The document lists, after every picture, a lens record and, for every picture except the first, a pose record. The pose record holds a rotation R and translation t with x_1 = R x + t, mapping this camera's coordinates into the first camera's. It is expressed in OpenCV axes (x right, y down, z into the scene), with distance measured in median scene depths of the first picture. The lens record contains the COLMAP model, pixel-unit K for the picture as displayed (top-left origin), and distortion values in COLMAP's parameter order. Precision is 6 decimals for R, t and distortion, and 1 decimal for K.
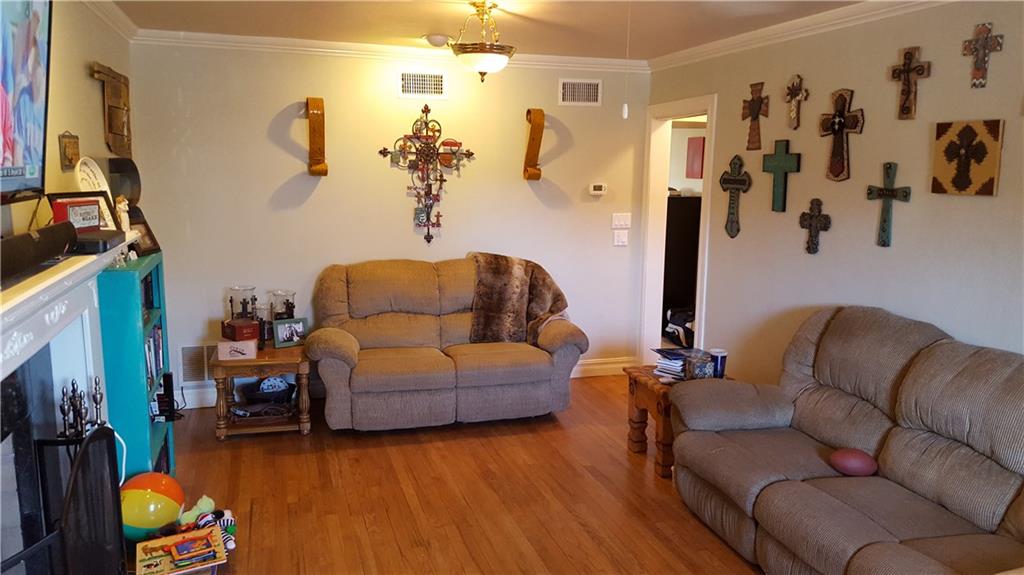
lens RADIAL K [[759.4, 0, 509.0], [0, 759.4, 297.4], [0, 0, 1]] dist [0.169267, -0.326173]
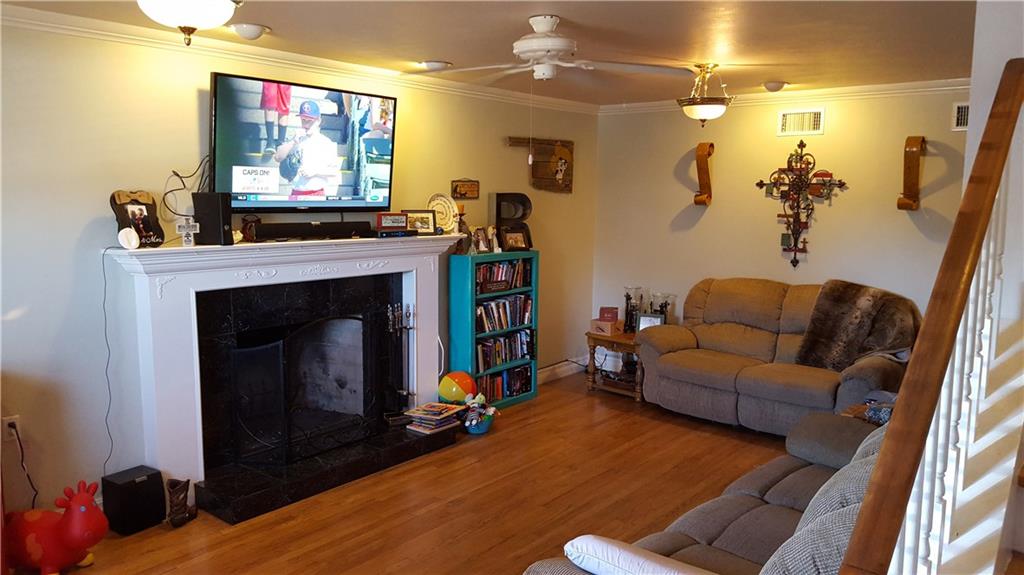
lens RADIAL K [[759.4, 0, 509.0], [0, 759.4, 297.4], [0, 0, 1]] dist [0.169267, -0.326173]
pose [[0.535794, 0.109724, -0.837189, 0.607923], [-0.144975, 0.988751, 0.036806, -0.011462], [0.831809, 0.101651, 0.545674, 0.080880]]
